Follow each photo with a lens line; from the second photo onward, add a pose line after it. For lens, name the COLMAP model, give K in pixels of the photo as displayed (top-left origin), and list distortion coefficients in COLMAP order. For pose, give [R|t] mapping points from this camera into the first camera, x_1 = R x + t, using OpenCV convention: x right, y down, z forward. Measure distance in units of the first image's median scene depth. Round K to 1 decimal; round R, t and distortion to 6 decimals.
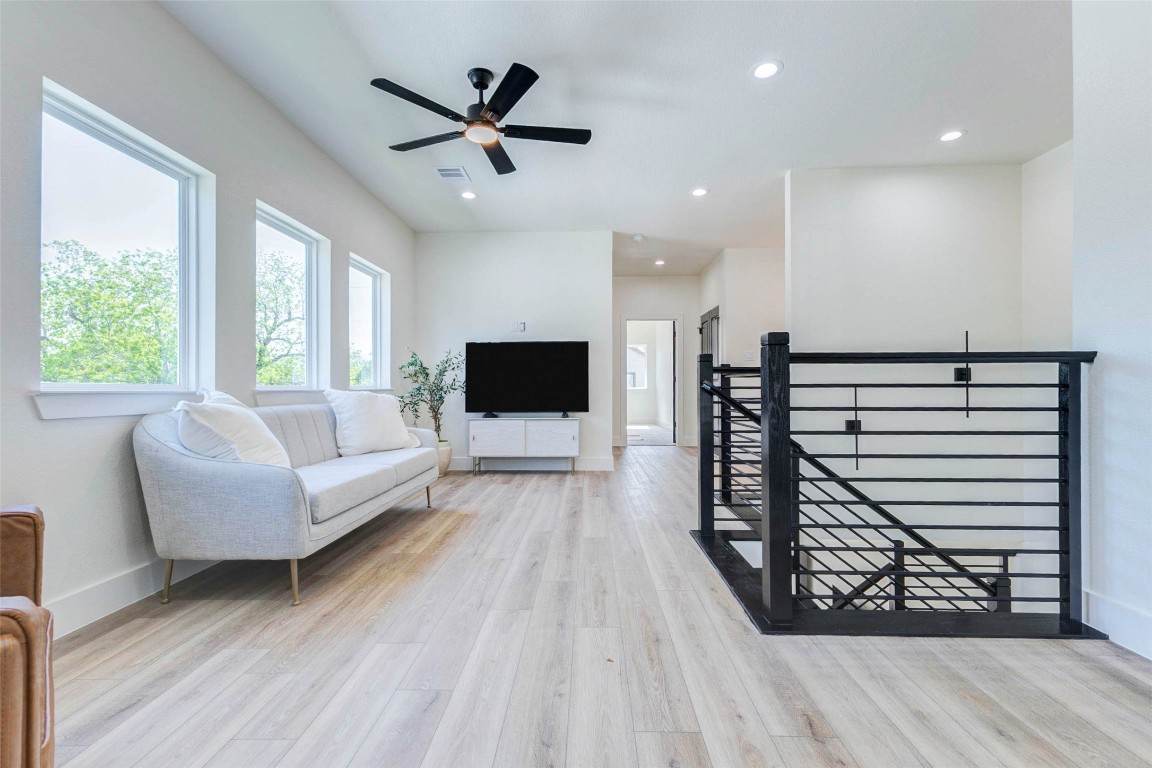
lens RADIAL K [[505.4, 0, 573.1], [0, 505.4, 394.2], [0, 0, 1]] dist [0.000993, 0.000141]
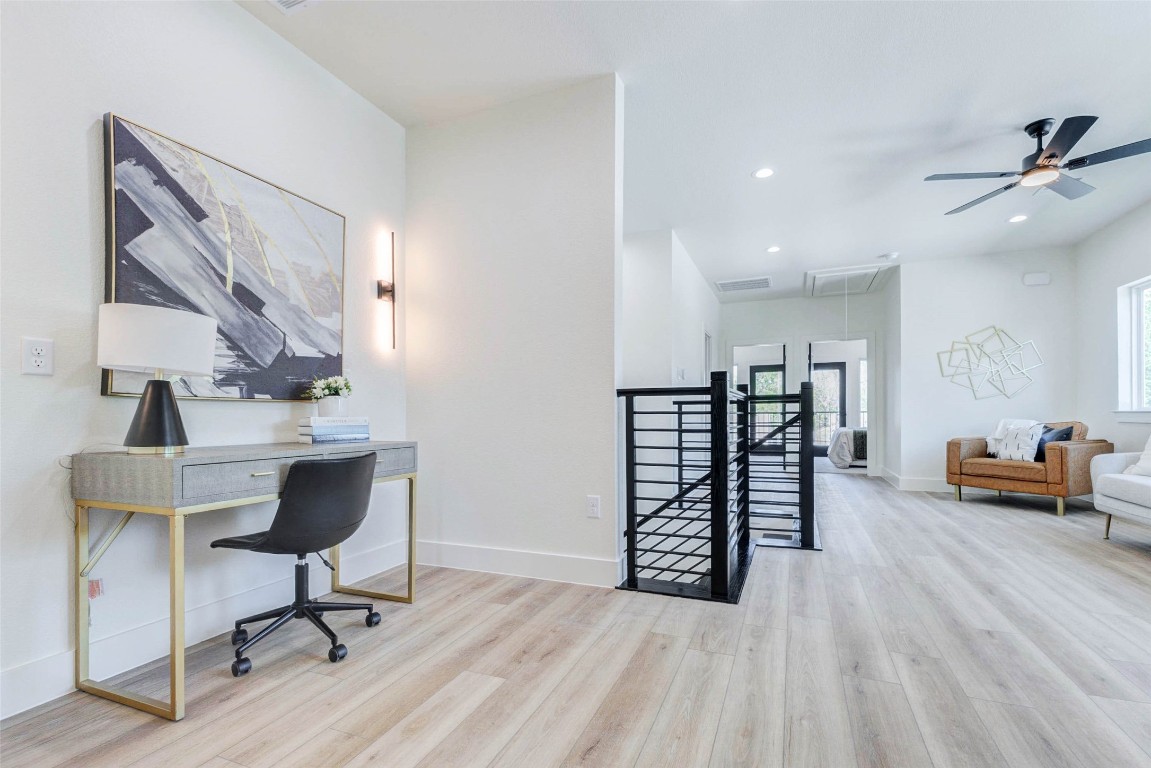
lens RADIAL K [[527.0, 0, 577.1], [0, 527.0, 418.5], [0, 0, 1]] dist [0.001325, 0.000010]
pose [[-0.937132, 0.010557, 0.348816, 0.333588], [0.014238, 0.999867, 0.007990, -0.013439], [-0.348686, 0.012454, -0.937157, 2.262907]]
